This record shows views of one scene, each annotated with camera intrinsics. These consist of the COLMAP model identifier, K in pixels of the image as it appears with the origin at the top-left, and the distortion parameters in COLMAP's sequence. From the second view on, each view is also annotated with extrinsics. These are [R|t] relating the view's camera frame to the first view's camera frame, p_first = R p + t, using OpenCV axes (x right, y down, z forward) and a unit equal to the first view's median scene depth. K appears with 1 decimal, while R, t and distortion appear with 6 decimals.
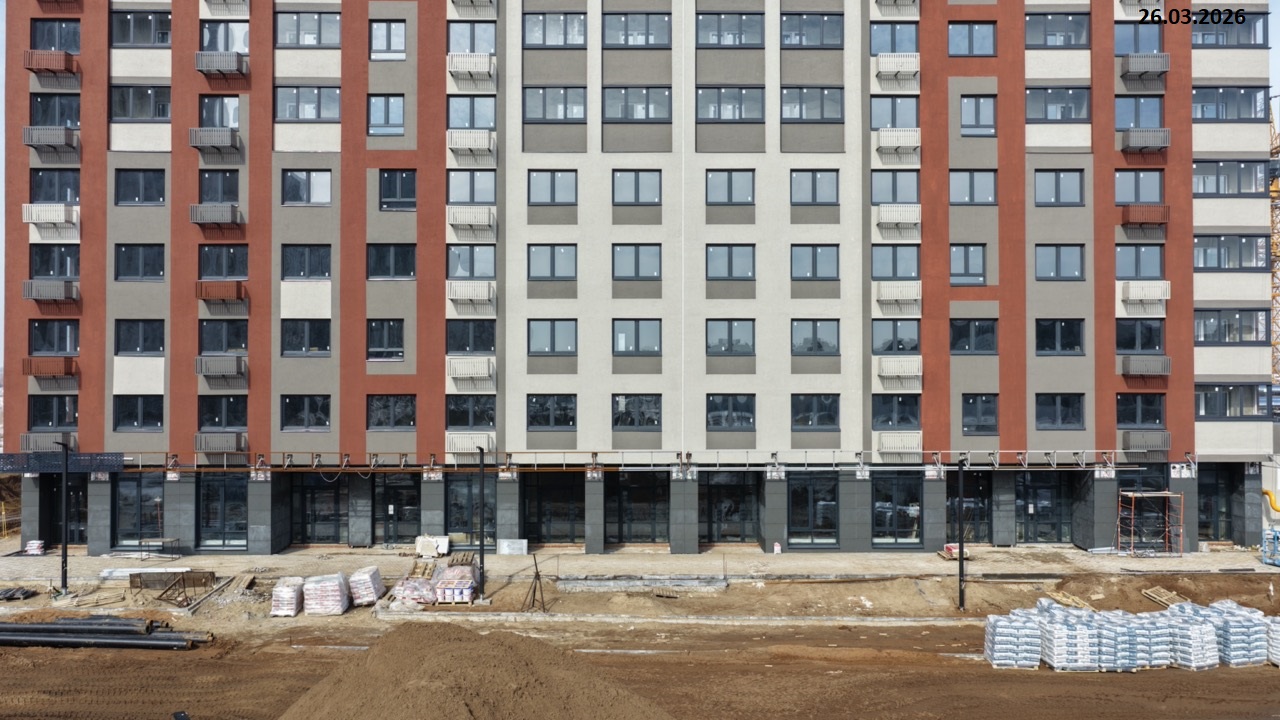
lens RADIAL K [[1056.5, 0, 643.0], [0, 1056.5, 354.8], [0, 0, 1]] dist [-0.011723, 0.036861]
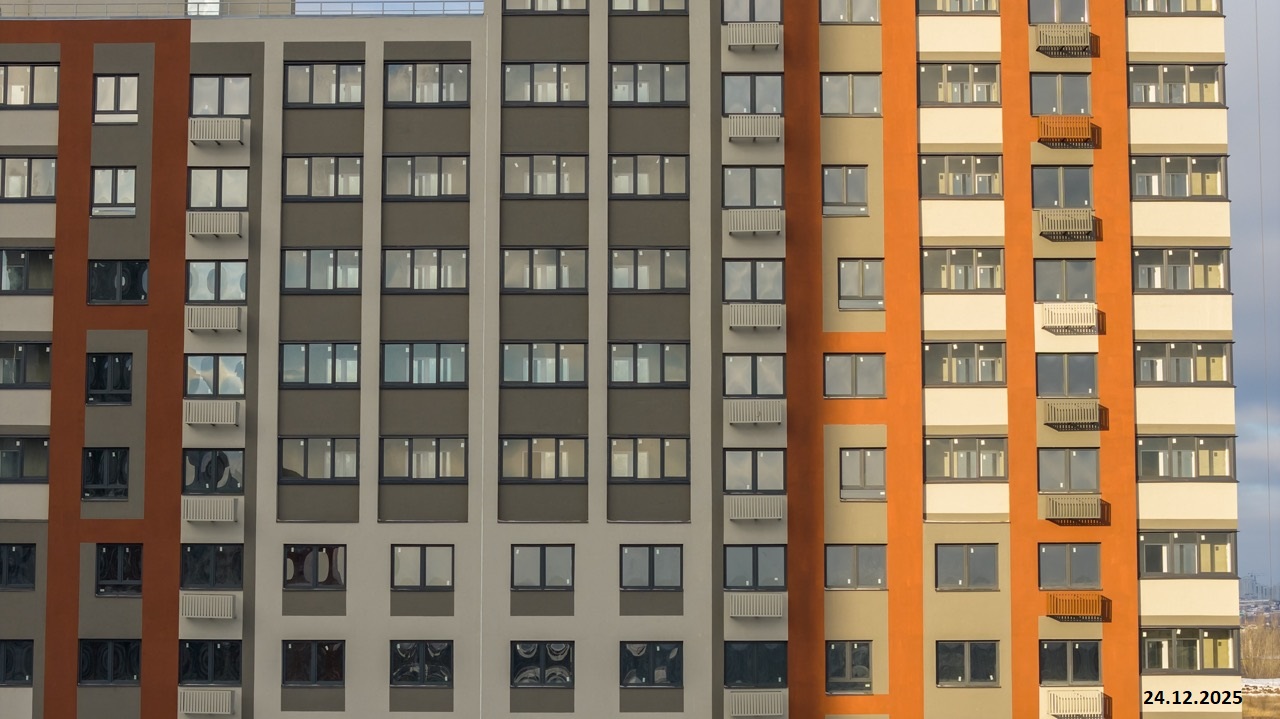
lens RADIAL K [[2569.4, 0, 641.6], [0, 2569.4, 336.5], [0, 0, 1]] dist [-0.219936, 1.197421]
pose [[0.999871, -0.001046, -0.016049, 0.186368], [-0.000481, 0.995495, -0.094818, -0.149573], [0.016076, 0.094813, 0.995365, -0.893674]]
